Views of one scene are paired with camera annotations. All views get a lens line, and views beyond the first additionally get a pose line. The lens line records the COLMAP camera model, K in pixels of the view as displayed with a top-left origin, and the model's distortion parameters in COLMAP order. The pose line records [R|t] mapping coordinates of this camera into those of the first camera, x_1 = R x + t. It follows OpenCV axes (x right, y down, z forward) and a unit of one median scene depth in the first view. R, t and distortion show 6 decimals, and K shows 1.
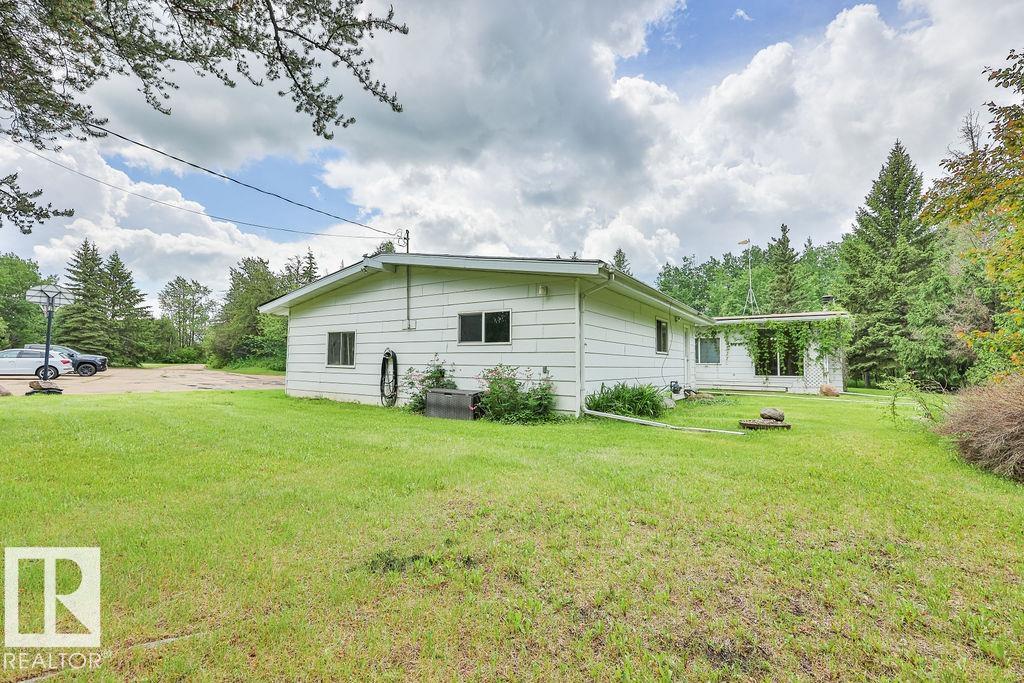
lens RADIAL K [[435.6, 0, 512.0], [0, 435.6, 341.5], [0, 0, 1]] dist [-0.002261, -0.000588]
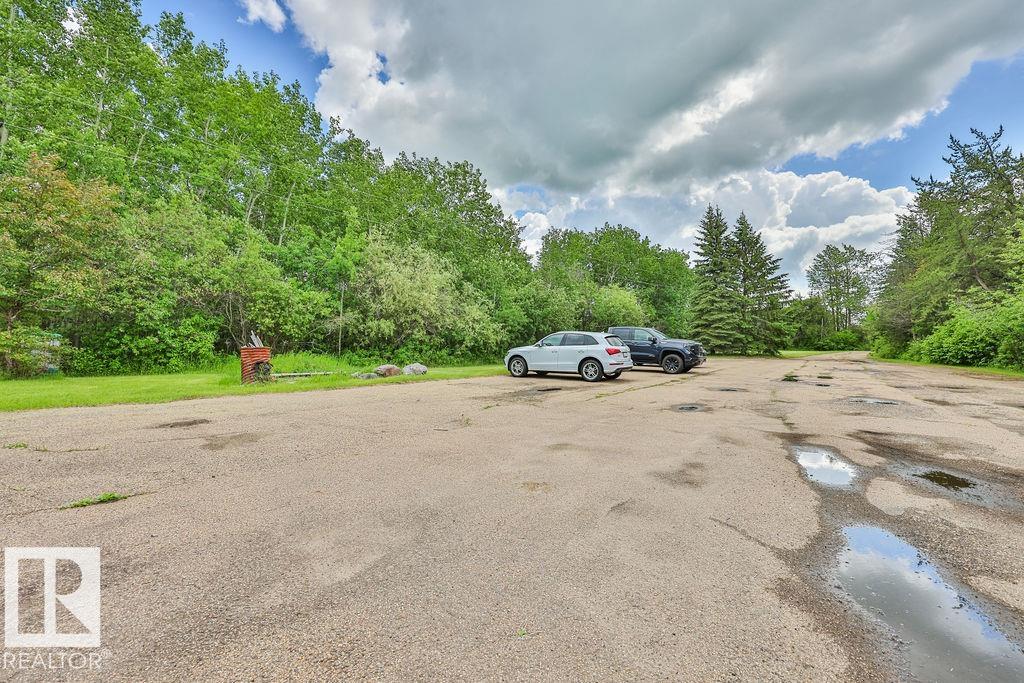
lens RADIAL K [[435.6, 0, 512.0], [0, 435.6, 341.5], [0, 0, 1]] dist [-0.002261, -0.000588]
pose [[0.268837, -0.026081, -0.962833, -0.246701], [0.056009, 0.998365, -0.011405, 0.016196], [0.961556, -0.050861, 0.269858, 0.346205]]
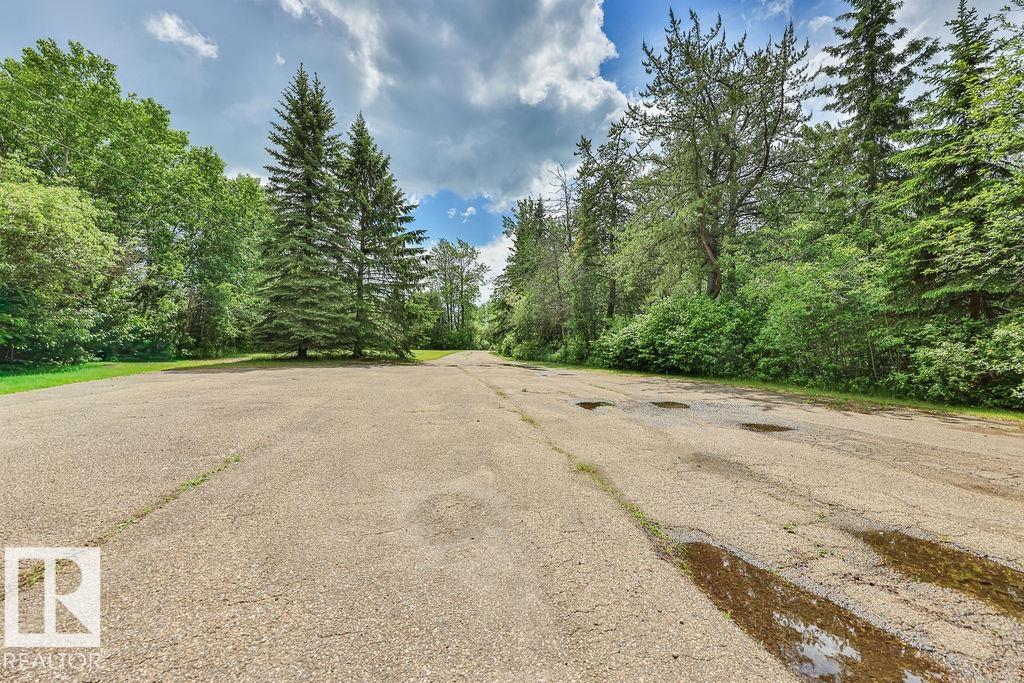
lens RADIAL K [[435.6, 0, 512.0], [0, 435.6, 341.5], [0, 0, 1]] dist [-0.002261, -0.000588]
pose [[0.890862, -0.013610, -0.454071, -0.534978], [0.029109, 0.999207, 0.027161, 0.029915], [0.453341, -0.037414, 0.890551, 0.621388]]
